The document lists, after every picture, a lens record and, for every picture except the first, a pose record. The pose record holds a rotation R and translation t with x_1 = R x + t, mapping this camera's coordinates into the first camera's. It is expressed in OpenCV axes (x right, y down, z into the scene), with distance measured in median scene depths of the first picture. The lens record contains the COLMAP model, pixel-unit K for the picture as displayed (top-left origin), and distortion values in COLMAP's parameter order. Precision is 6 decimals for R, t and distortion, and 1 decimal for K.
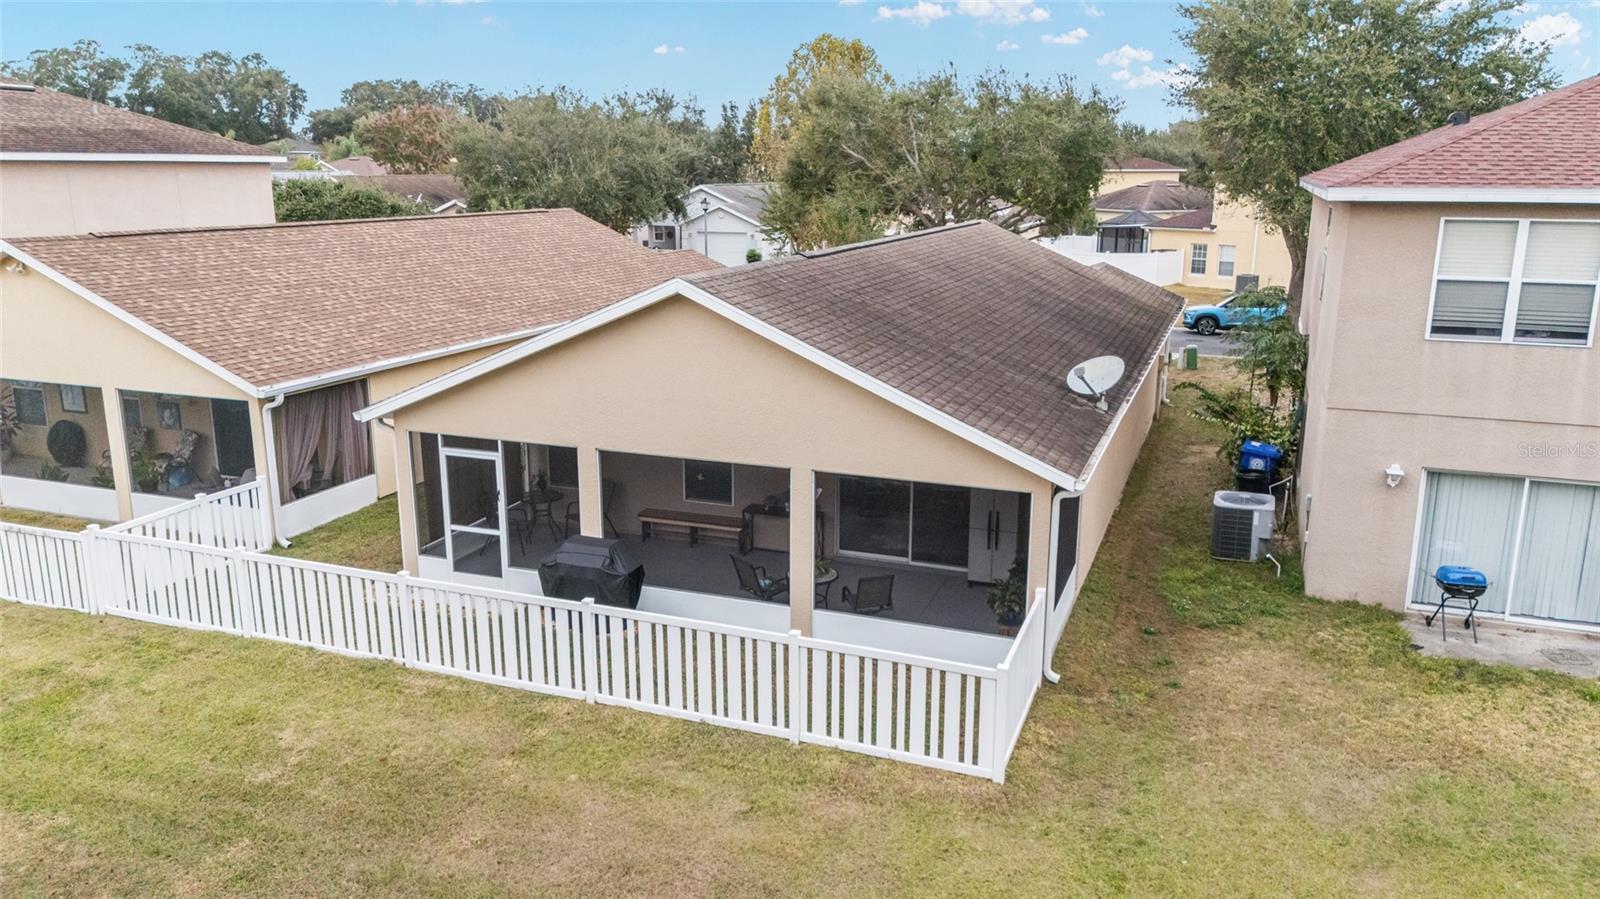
lens RADIAL K [[1169.3, 0, 803.0], [0, 1169.3, 449.4], [0, 0, 1]] dist [0.043166, -0.020608]
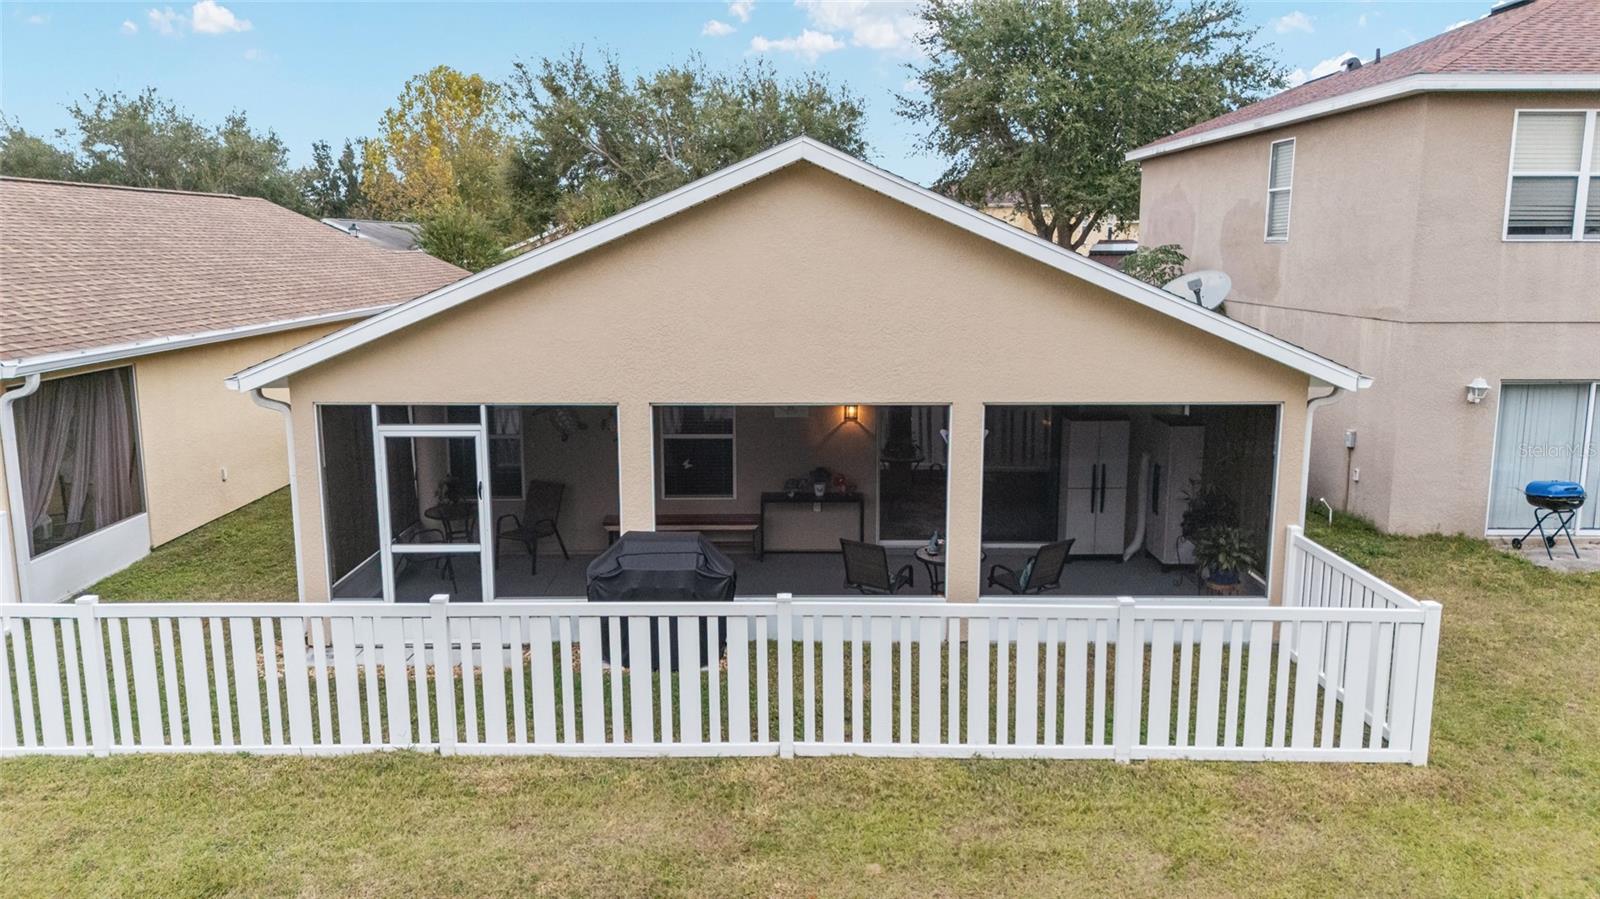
lens RADIAL K [[1169.3, 0, 795.7], [0, 1169.3, 444.8], [0, 0, 1]] dist [0.043166, -0.020608]
pose [[0.932952, -0.064765, 0.354128, -0.335671], [0.088371, 0.994787, -0.050883, 0.065175], [-0.348986, 0.078766, 0.933812, 0.321345]]
